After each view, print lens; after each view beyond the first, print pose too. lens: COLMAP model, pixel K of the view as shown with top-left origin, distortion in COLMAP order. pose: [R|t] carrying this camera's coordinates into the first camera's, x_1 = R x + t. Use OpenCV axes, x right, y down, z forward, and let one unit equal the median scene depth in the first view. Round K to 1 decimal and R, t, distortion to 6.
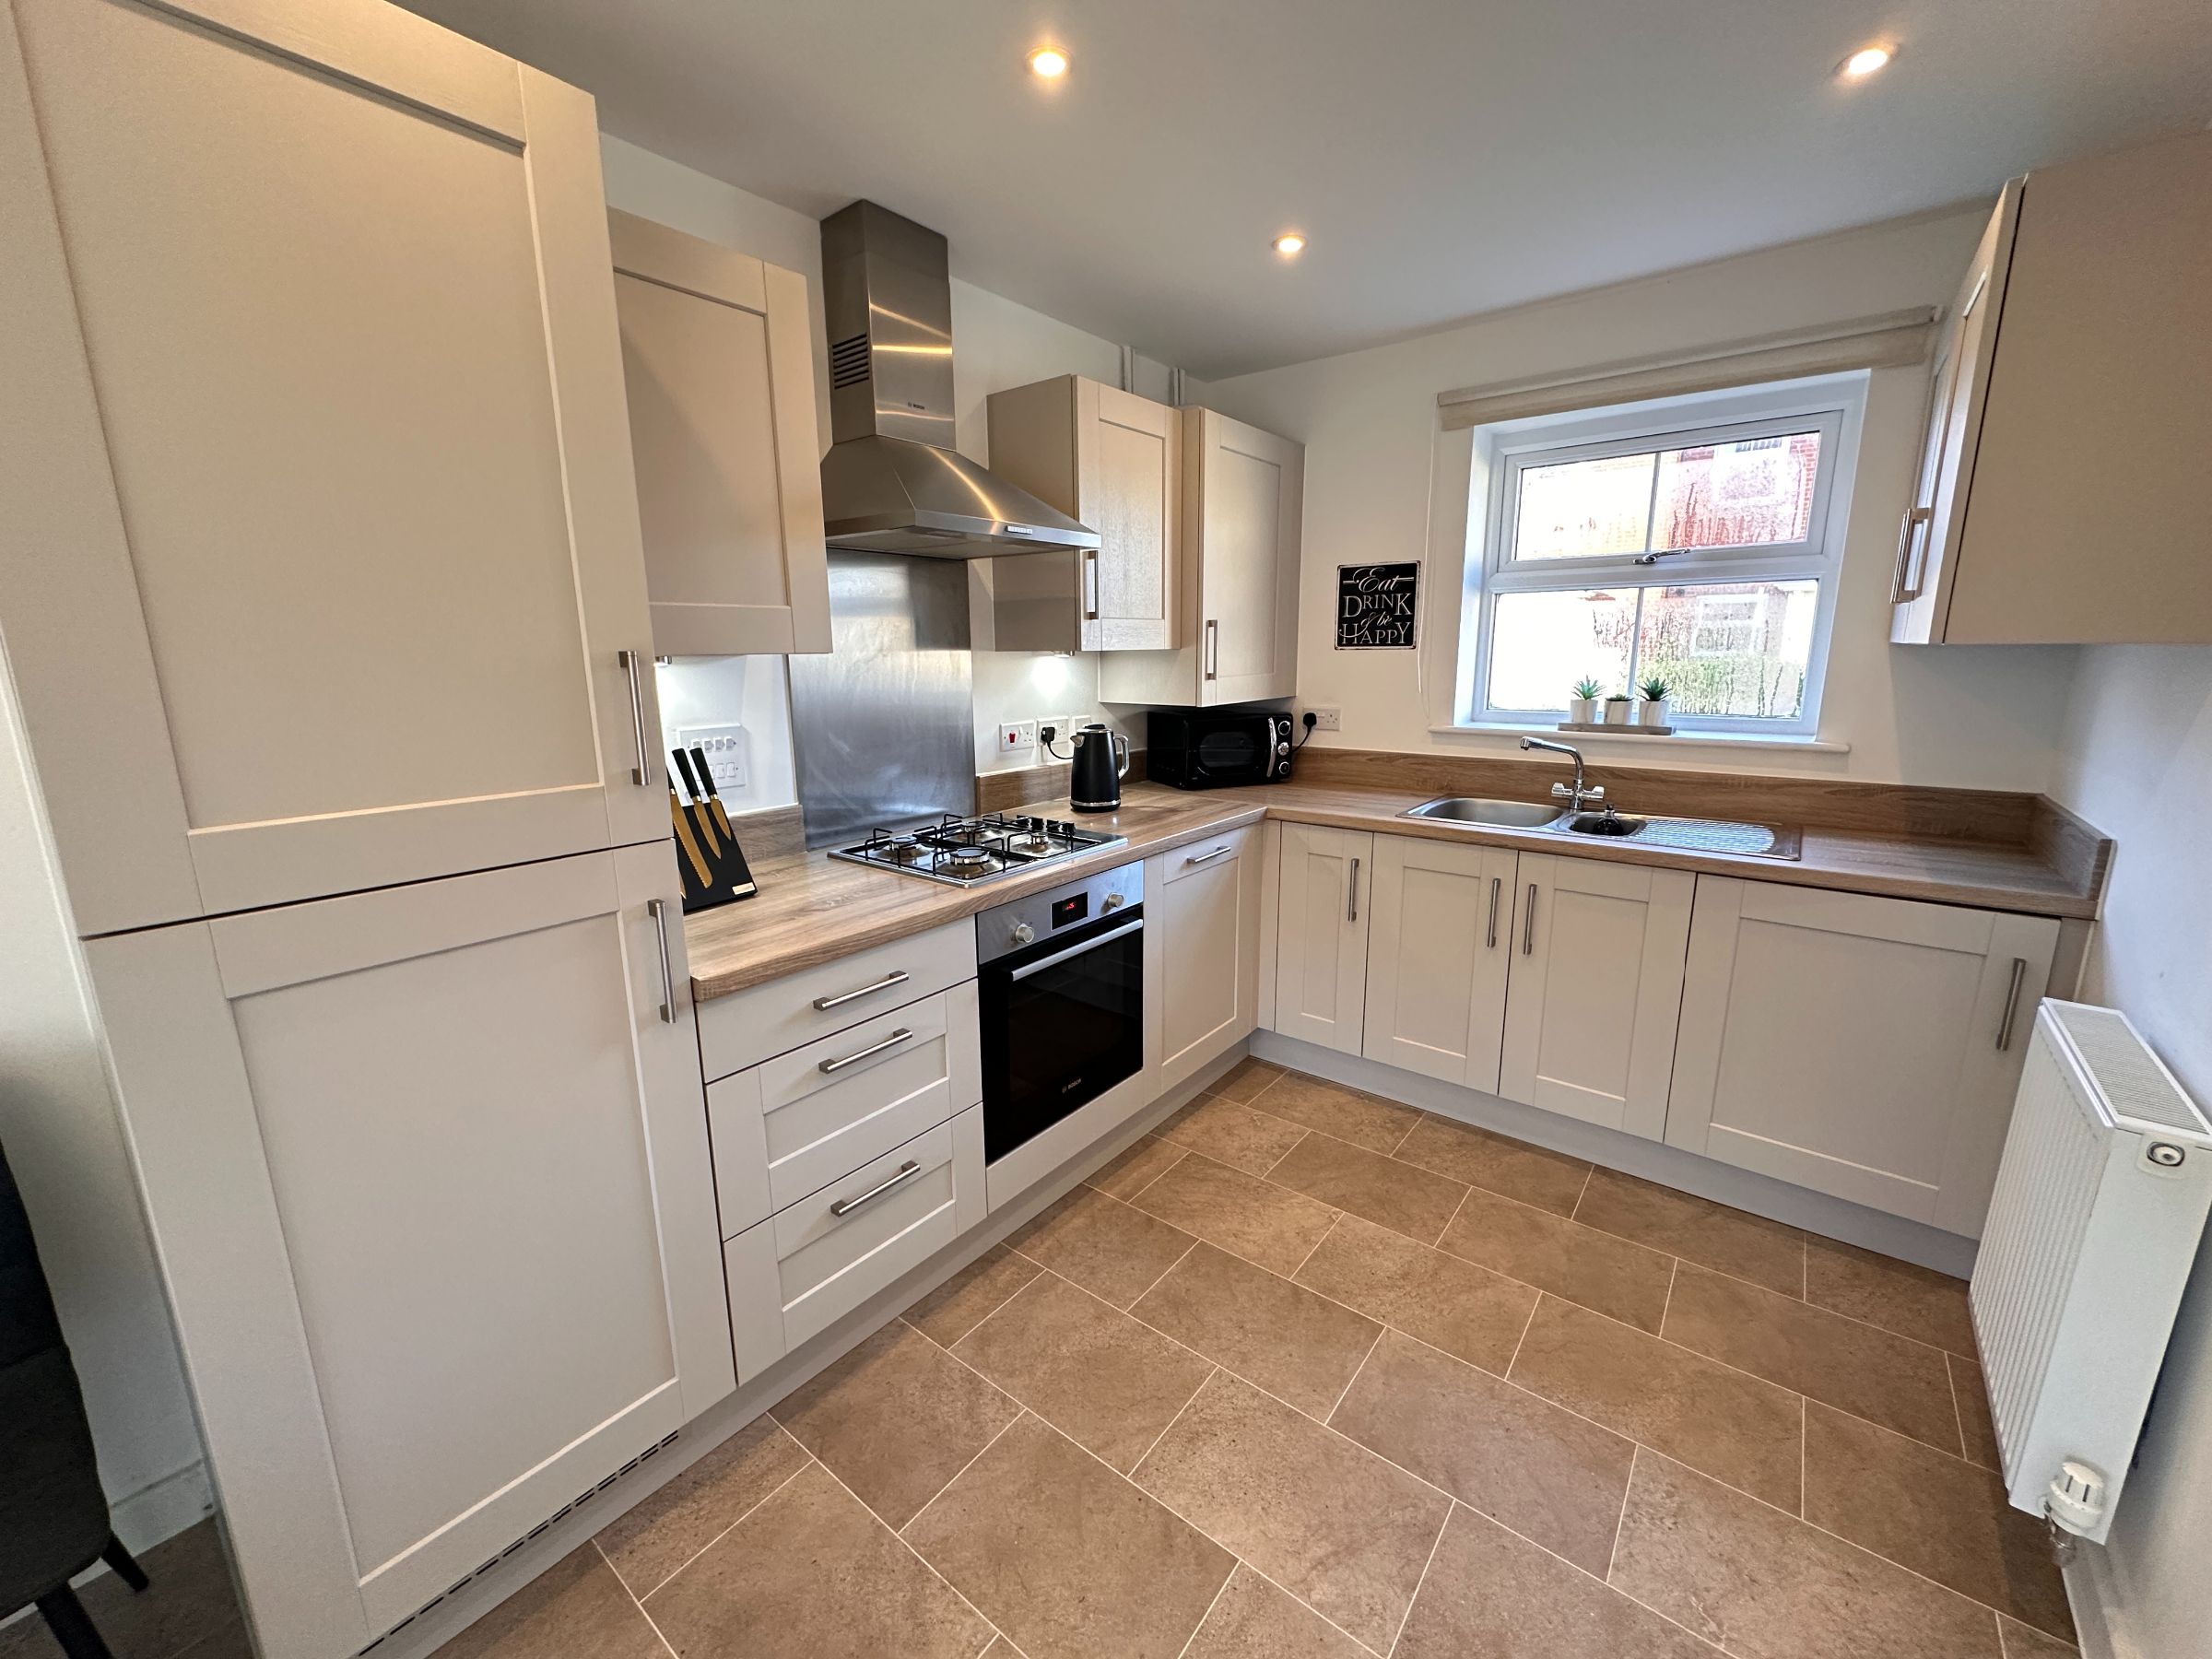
lens RADIAL K [[880.7, 0, 1106.0], [0, 880.7, 829.5], [0, 0, 1]] dist [-0.000071, -0.000030]
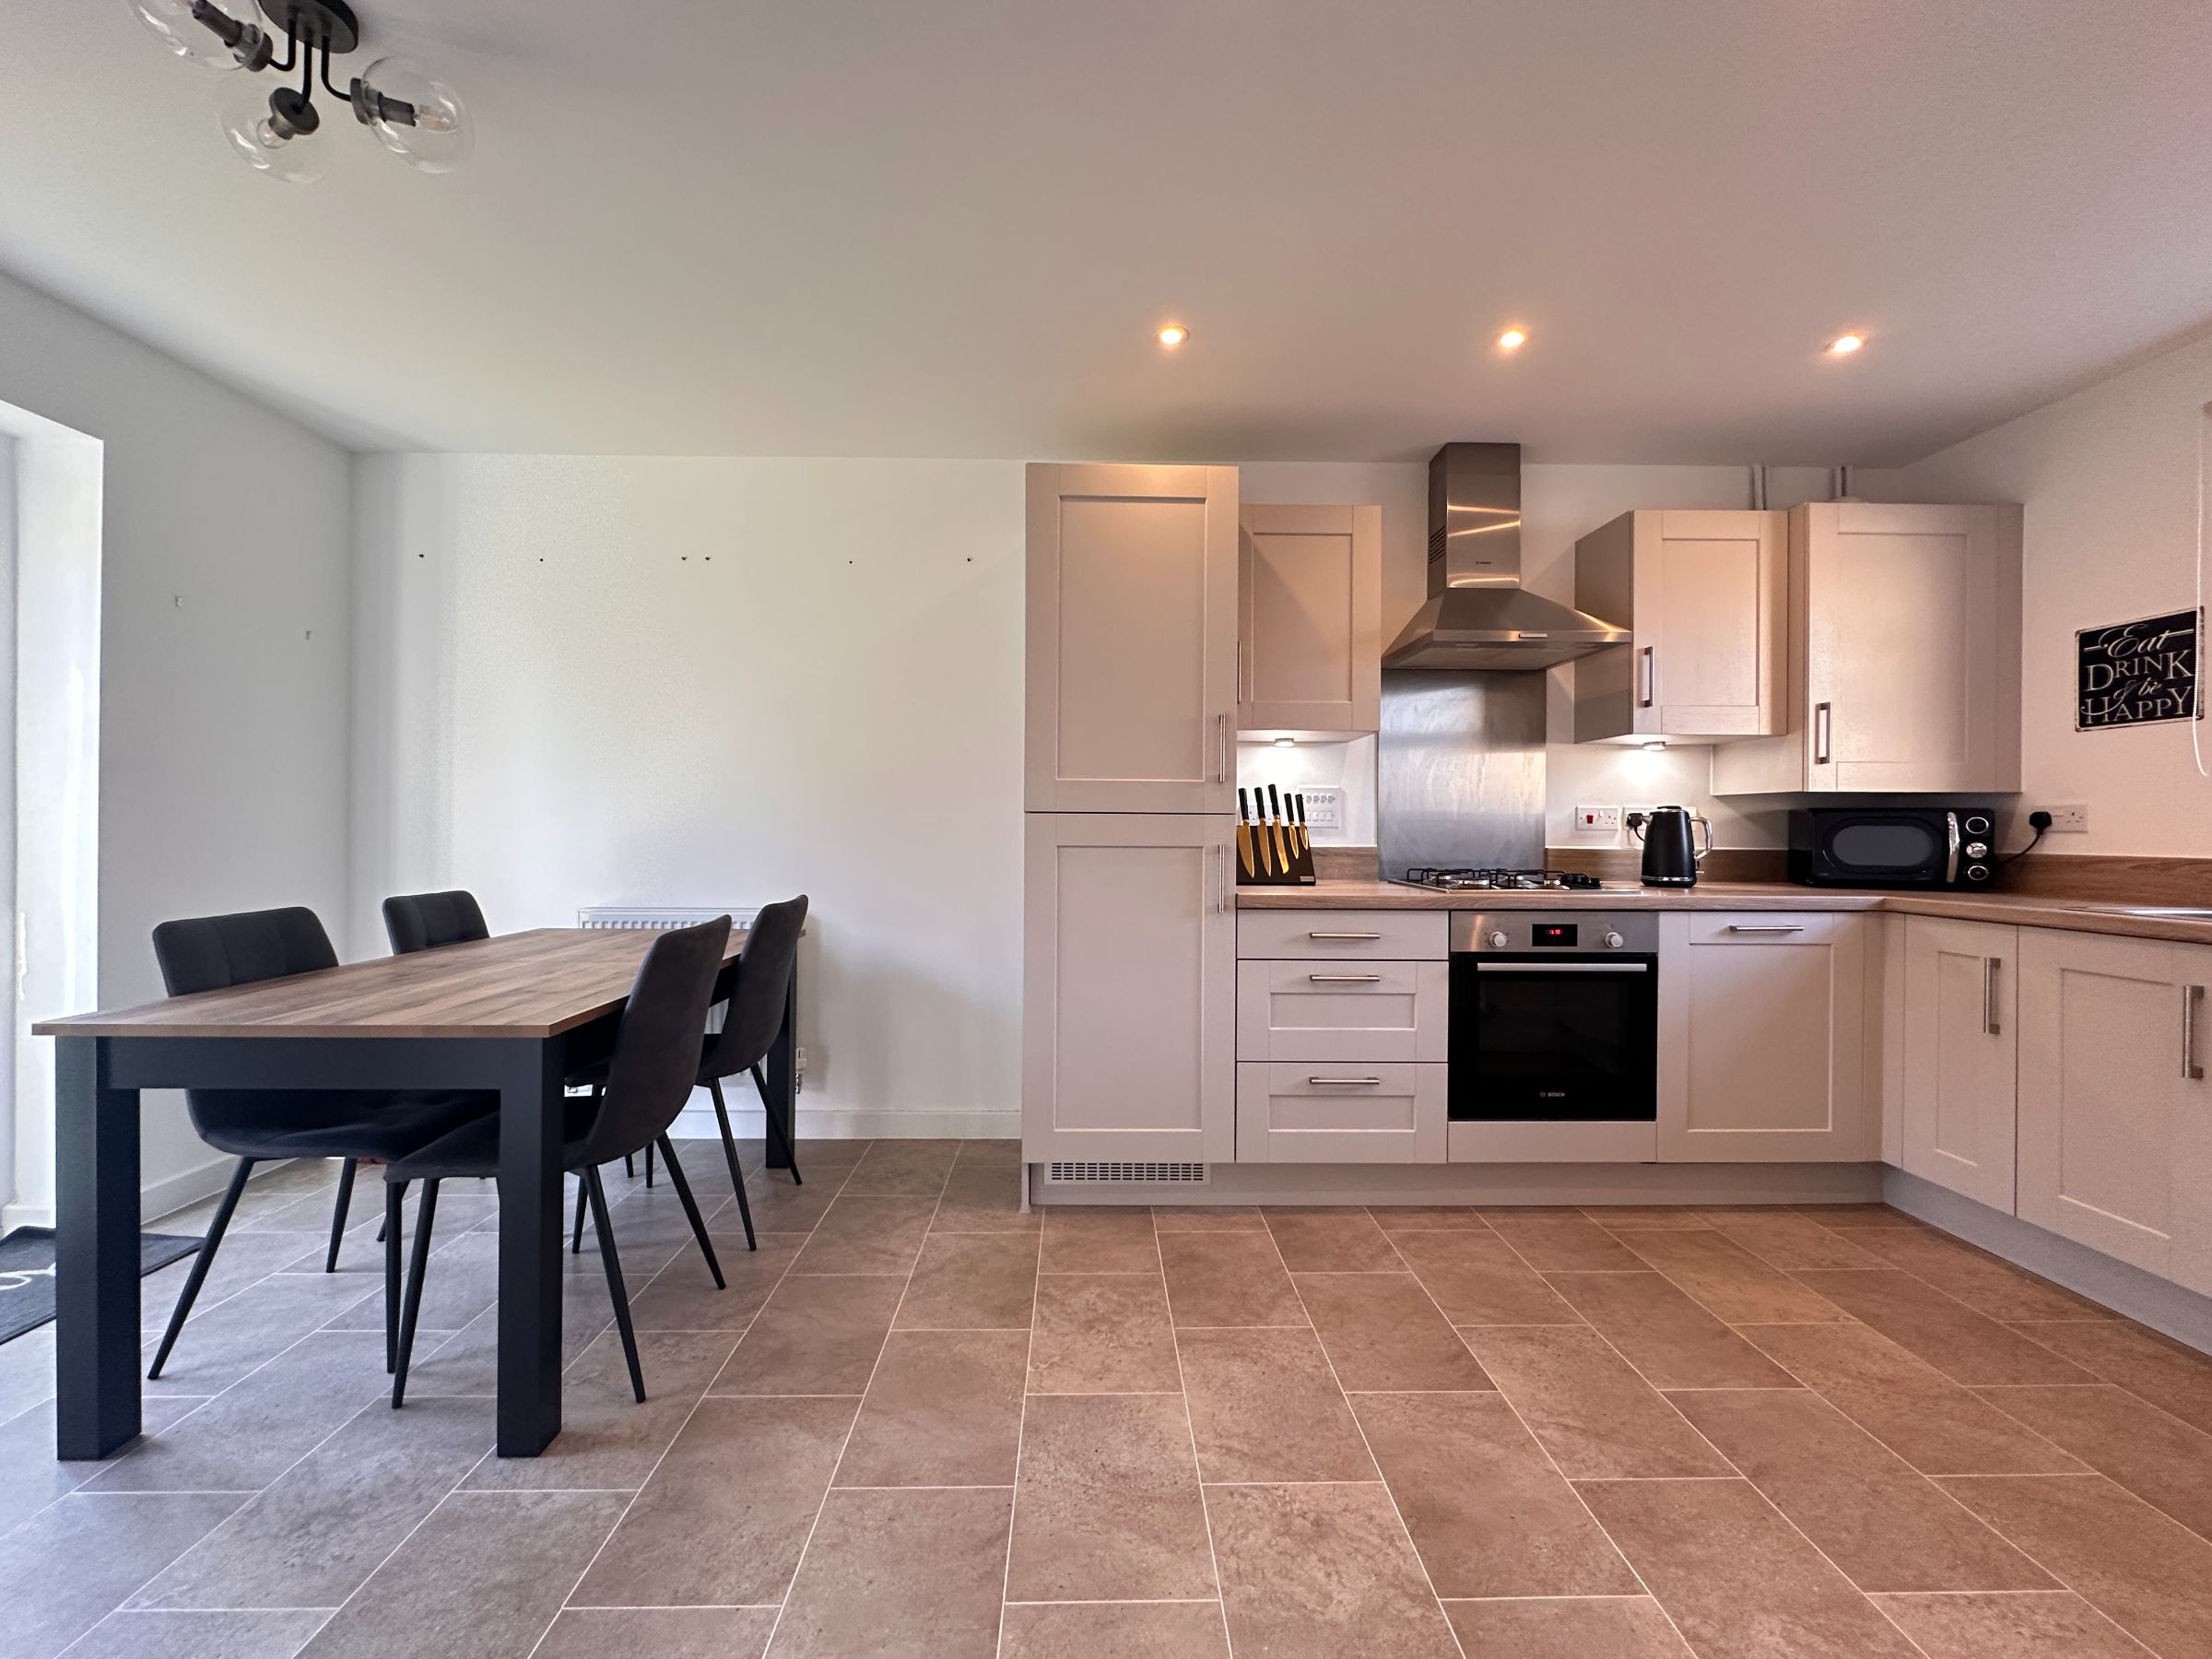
lens RADIAL K [[892.1, 0, 1106.0], [0, 892.1, 829.5], [0, 0, 1]] dist [0.006880, 0.000110]
pose [[0.638164, 0.016312, -0.769728, 0.402626], [-0.169145, 0.978320, -0.119502, 0.160162], [0.751090, 0.206458, 0.627087, -0.196925]]
